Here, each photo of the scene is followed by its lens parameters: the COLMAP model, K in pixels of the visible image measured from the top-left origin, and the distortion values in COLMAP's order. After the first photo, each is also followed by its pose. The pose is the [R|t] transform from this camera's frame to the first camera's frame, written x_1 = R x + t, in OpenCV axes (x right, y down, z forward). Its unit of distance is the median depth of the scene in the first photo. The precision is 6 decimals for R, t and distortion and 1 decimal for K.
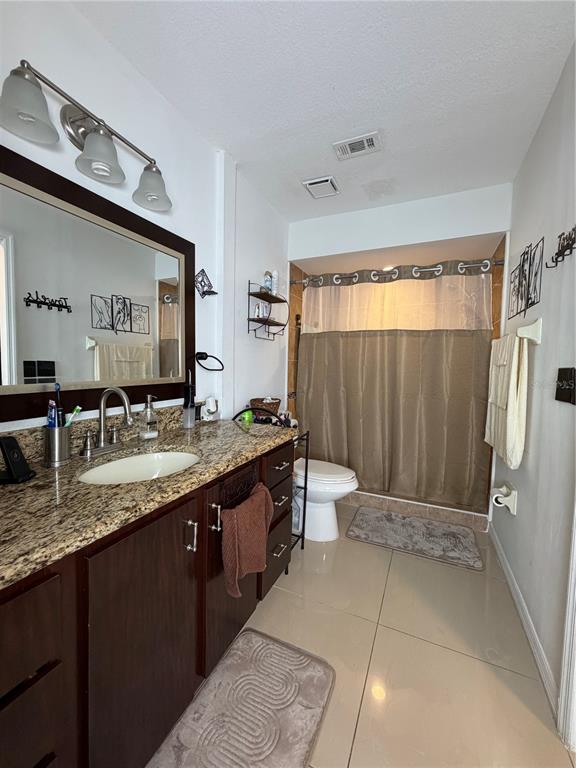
lens RADIAL K [[307.0, 0, 292.9], [0, 307.0, 382.9], [0, 0, 1]] dist [0.001147, -0.000503]
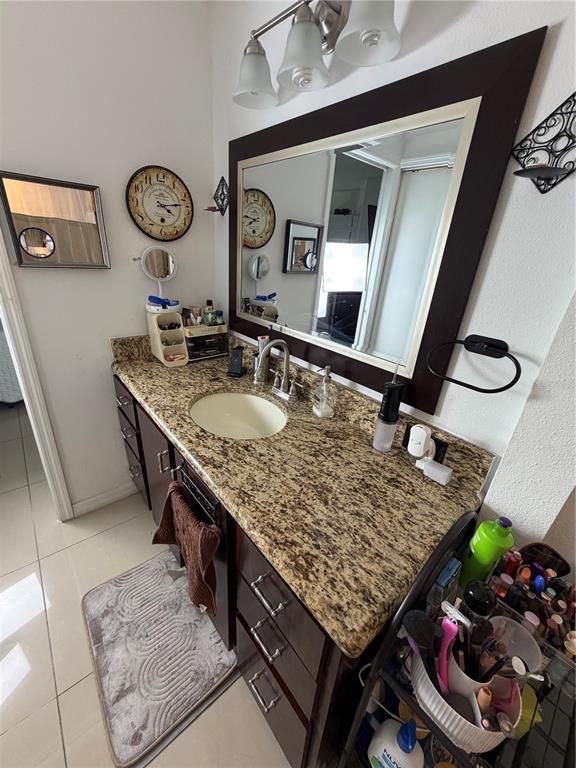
lens RADIAL K [[307.0, 0, 295.3], [0, 307.0, 380.4], [0, 0, 1]] dist [0.001147, -0.000503]
pose [[-0.405480, 0.291395, -0.866415, 0.315376], [-0.153212, 0.912757, 0.378683, -0.254412], [0.901173, 0.286294, -0.325460, 1.417925]]
